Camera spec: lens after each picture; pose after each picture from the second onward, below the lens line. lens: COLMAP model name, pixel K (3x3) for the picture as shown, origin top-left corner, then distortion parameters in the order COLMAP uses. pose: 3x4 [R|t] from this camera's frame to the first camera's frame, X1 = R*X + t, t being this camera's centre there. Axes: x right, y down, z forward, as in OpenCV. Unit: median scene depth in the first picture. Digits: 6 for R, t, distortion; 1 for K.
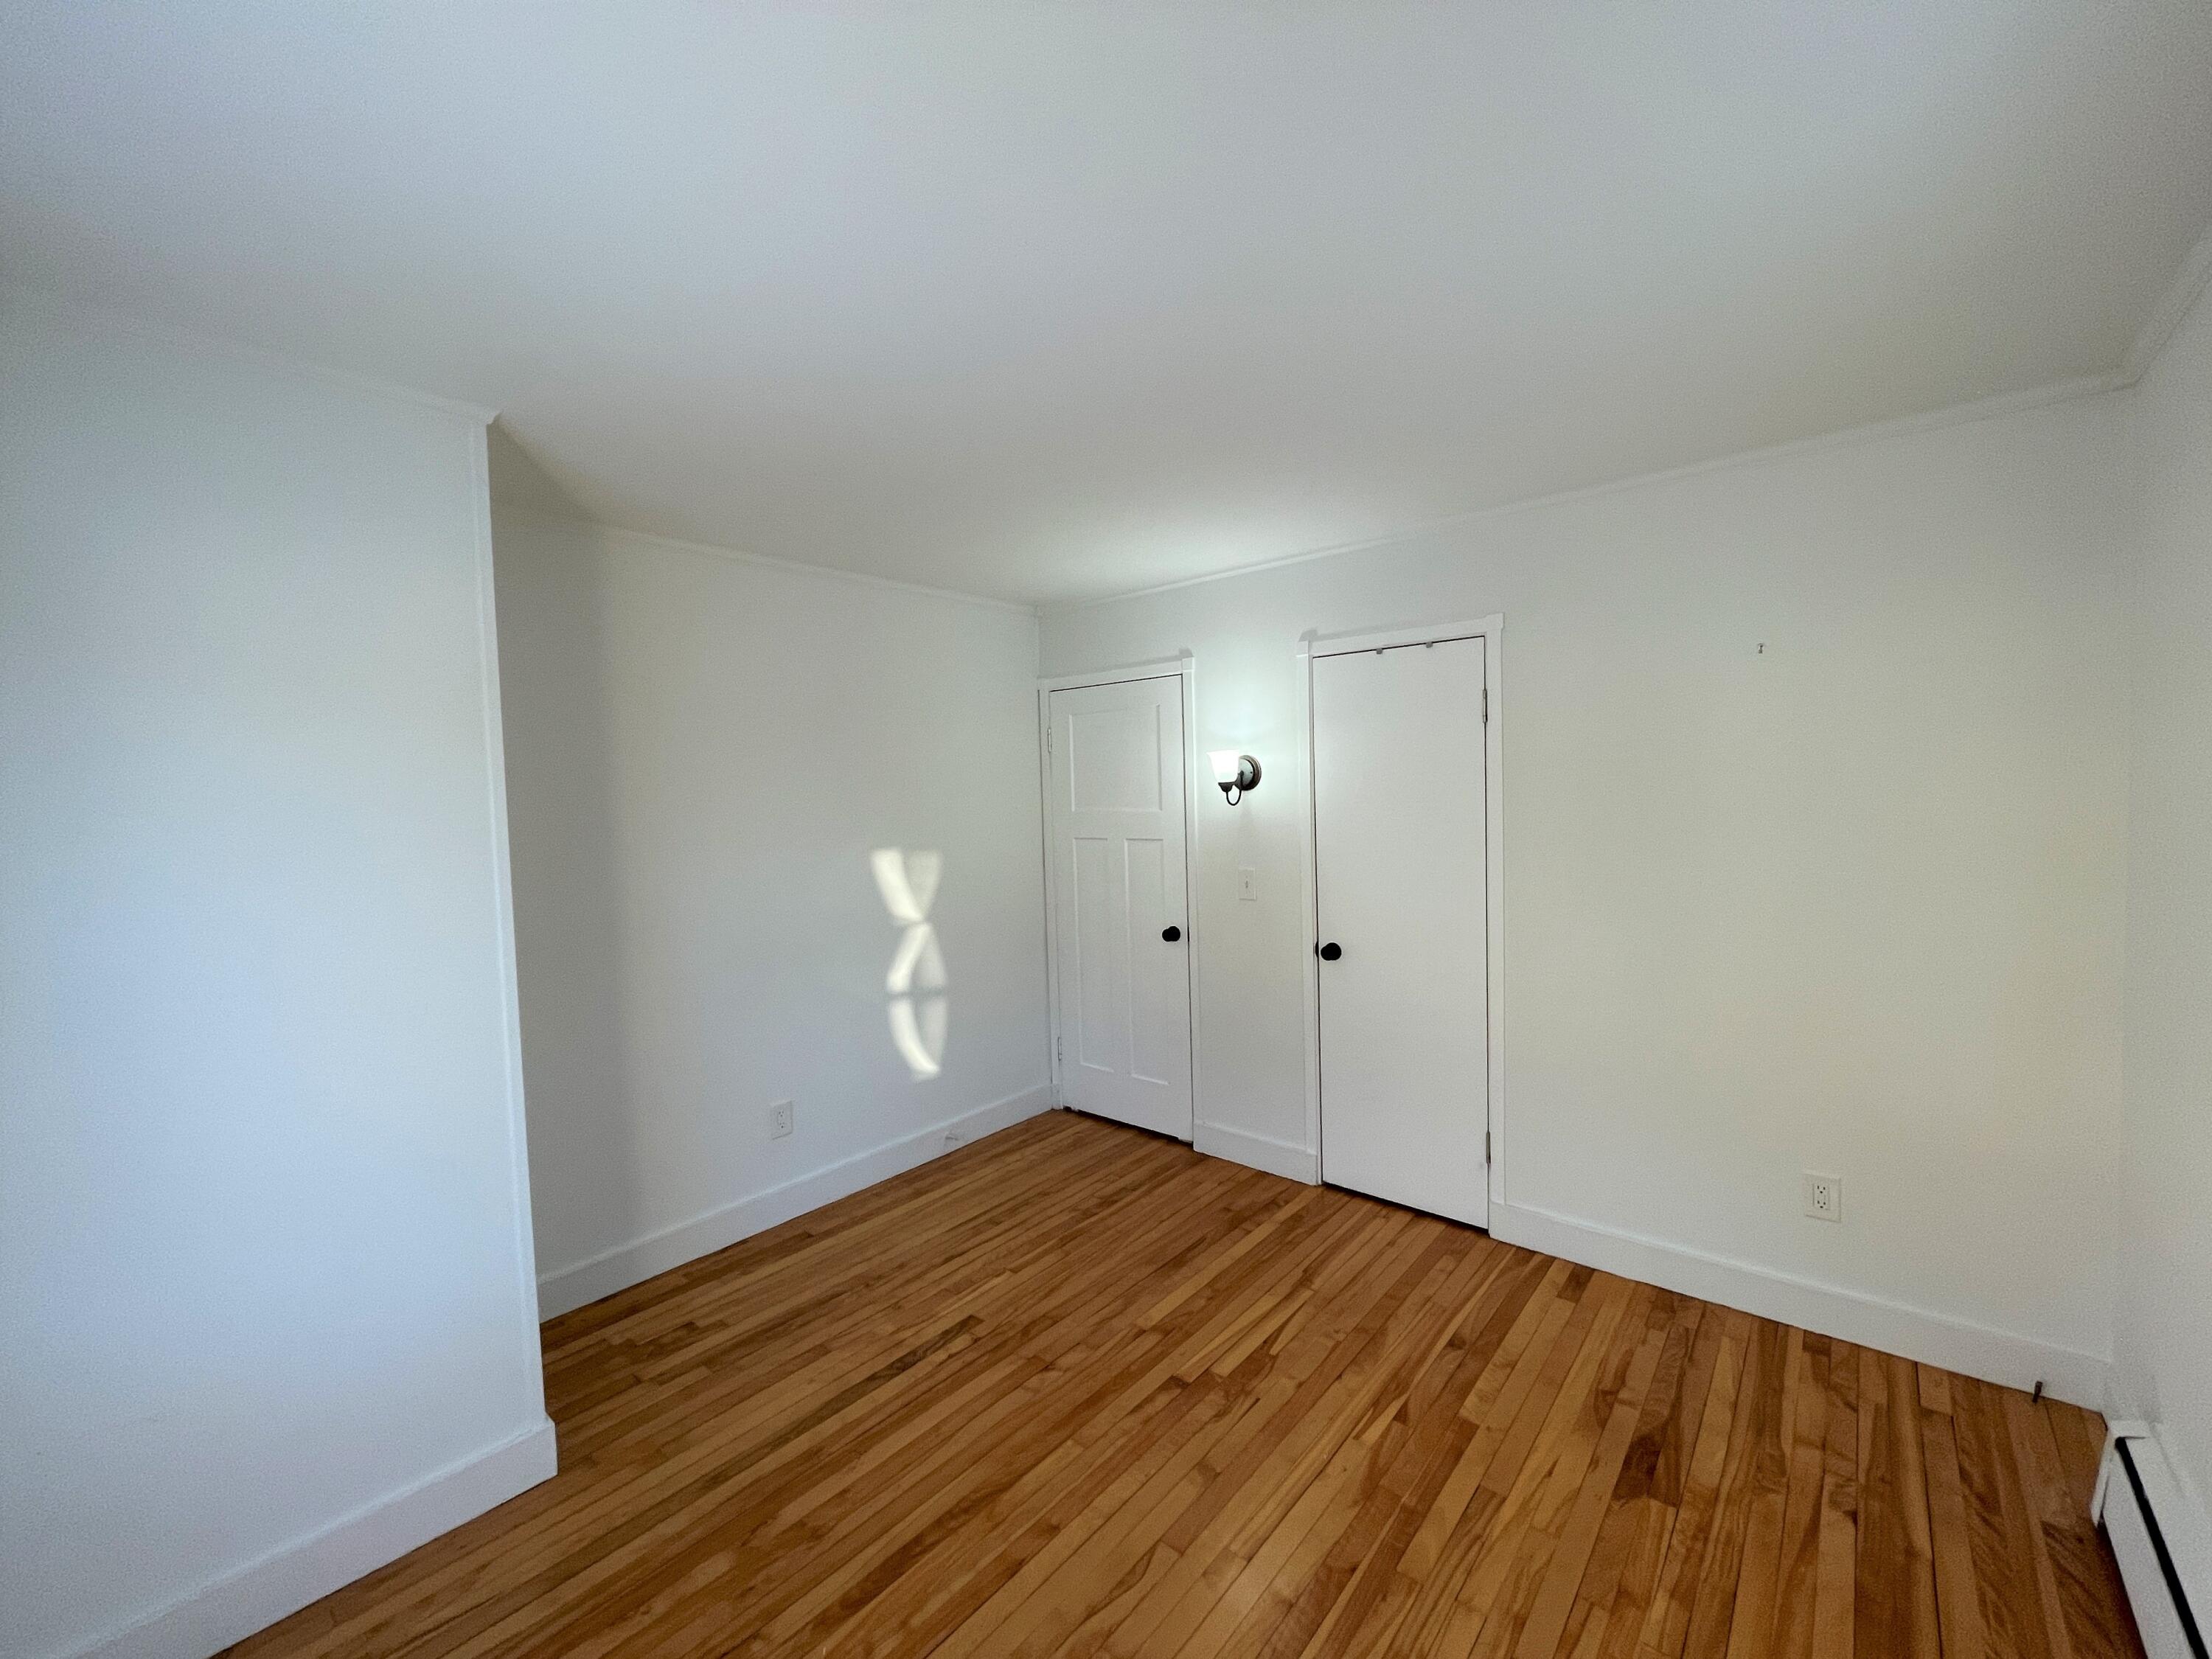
lens RADIAL K [[896.1, 0, 1106.9], [0, 896.1, 824.5], [0, 0, 1]] dist [-0.001070, -0.000503]
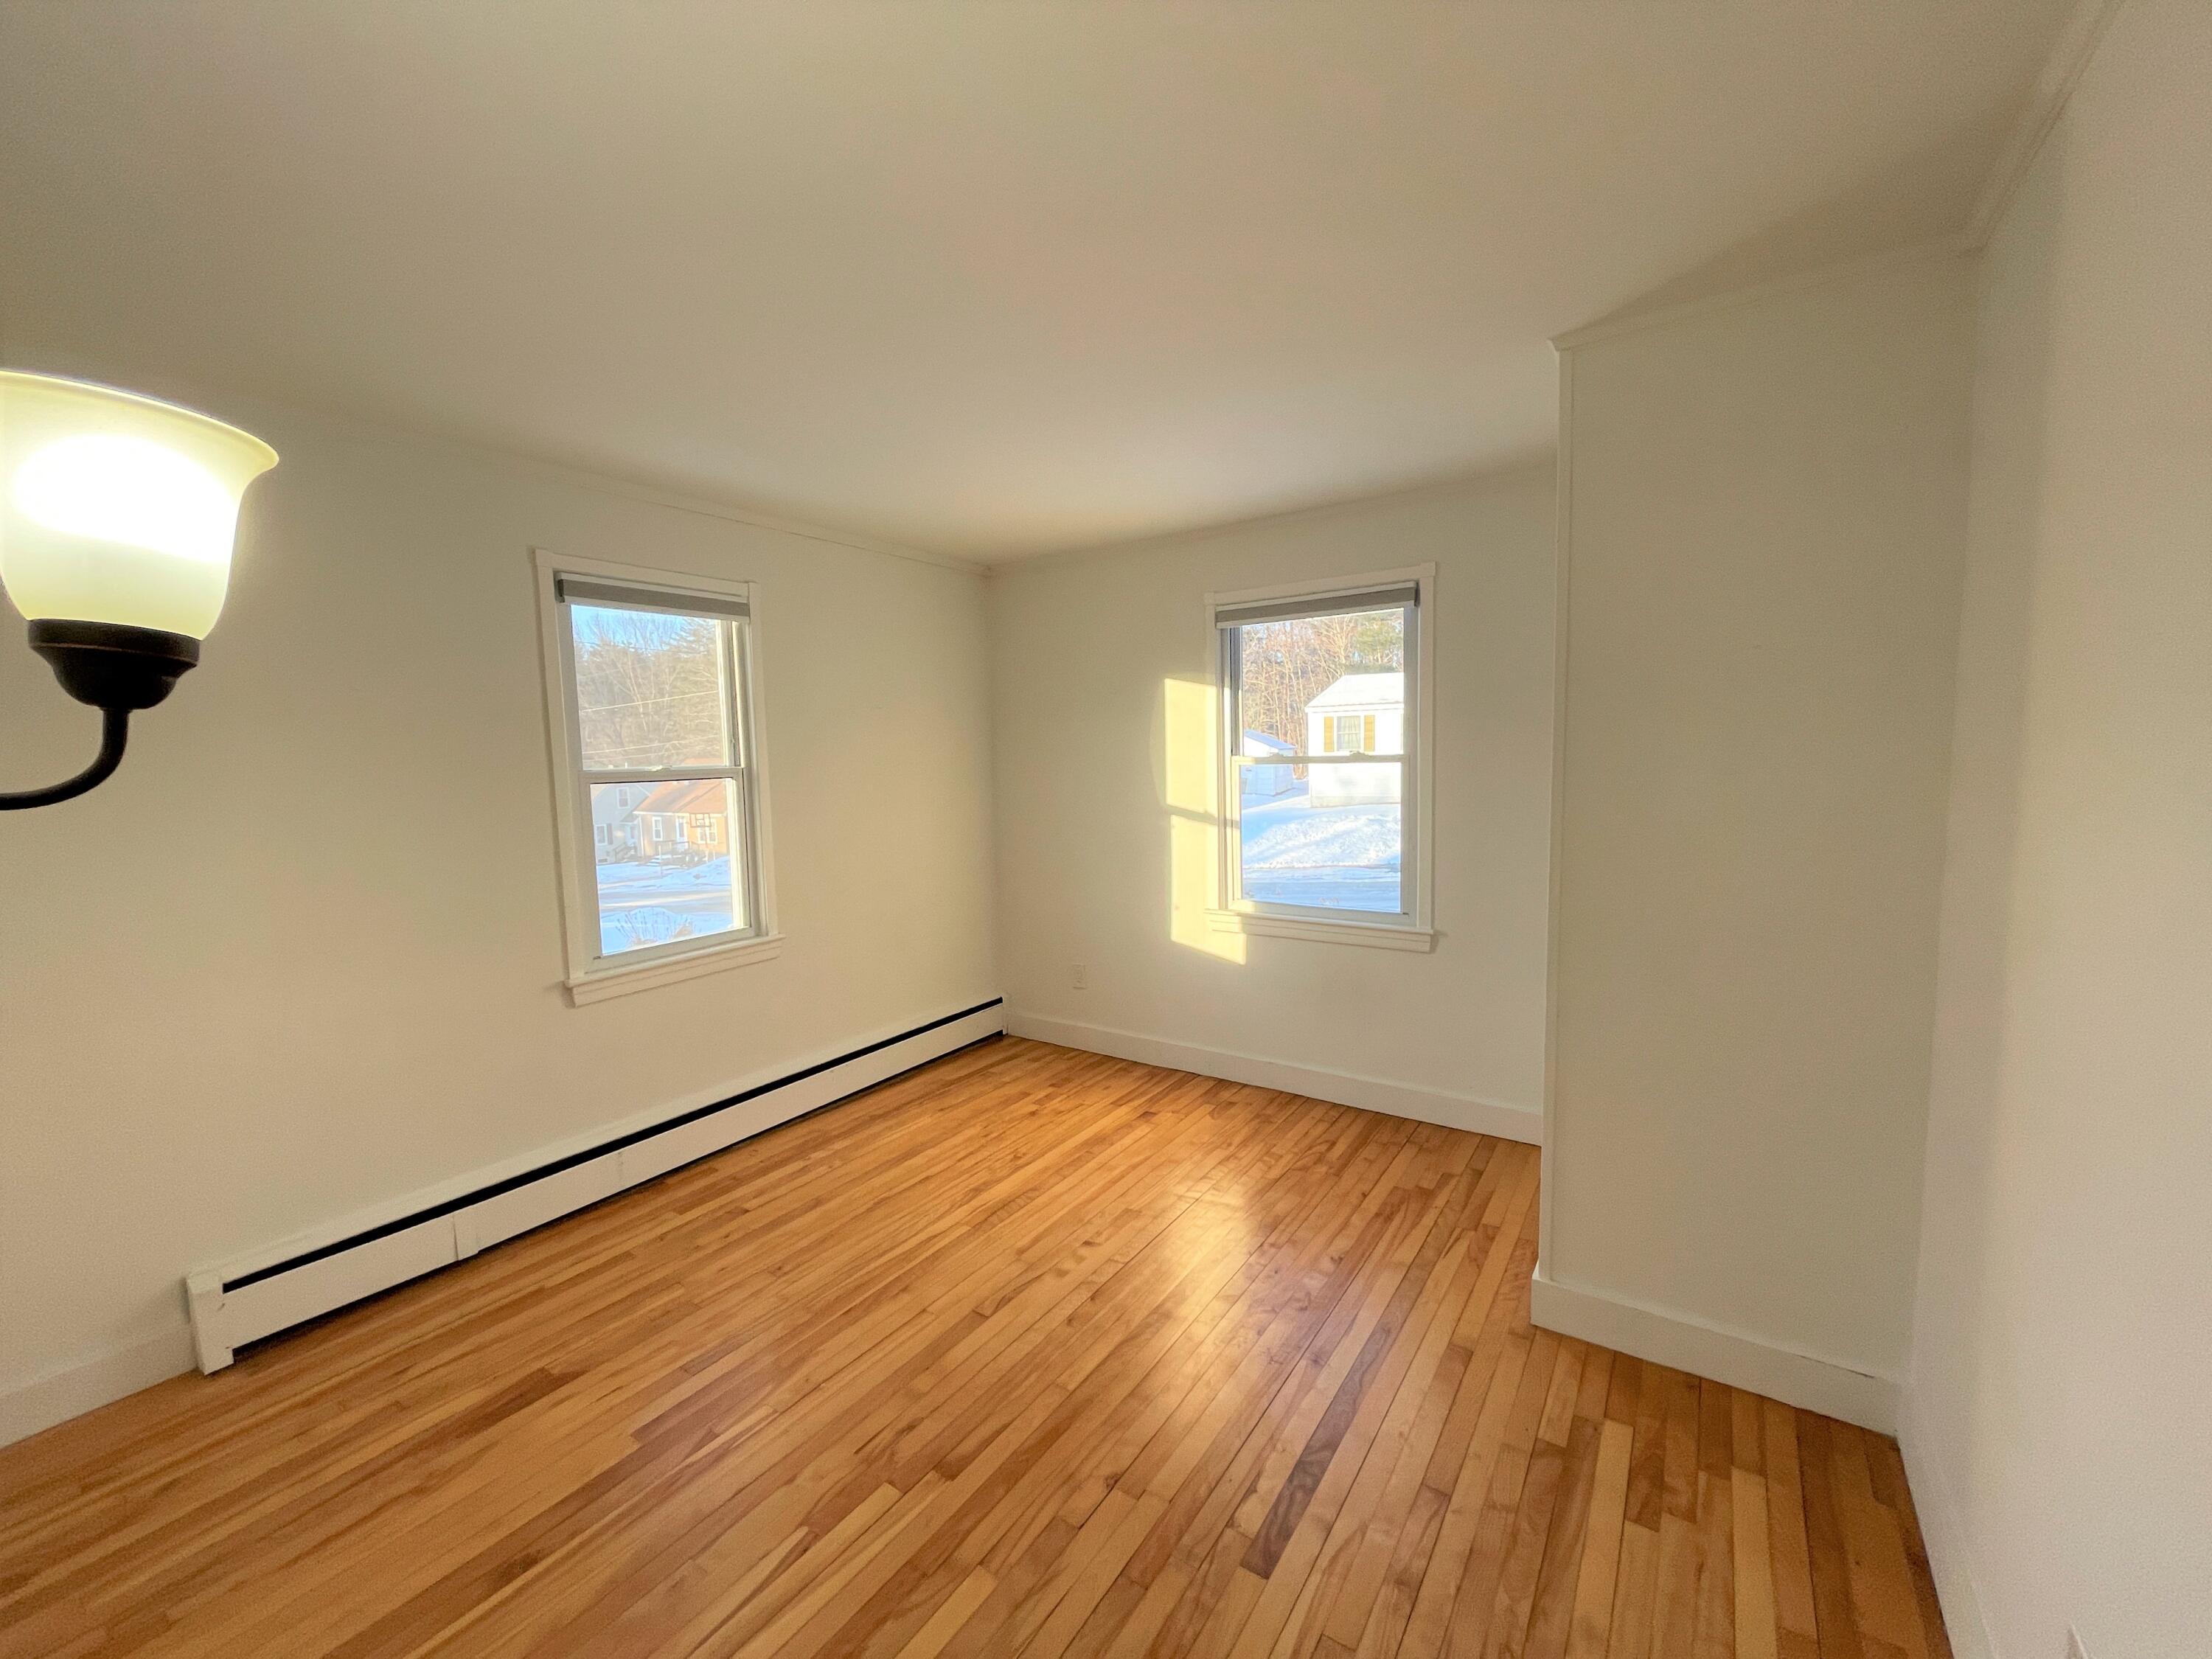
lens RADIAL K [[896.1, 0, 1106.9], [0, 896.1, 824.5], [0, 0, 1]] dist [-0.001070, -0.000503]
pose [[-0.993245, 0.058185, -0.100395, -0.015517], [0.045944, 0.991686, 0.120201, -0.039870], [0.106554, 0.114776, -0.987660, 1.738572]]
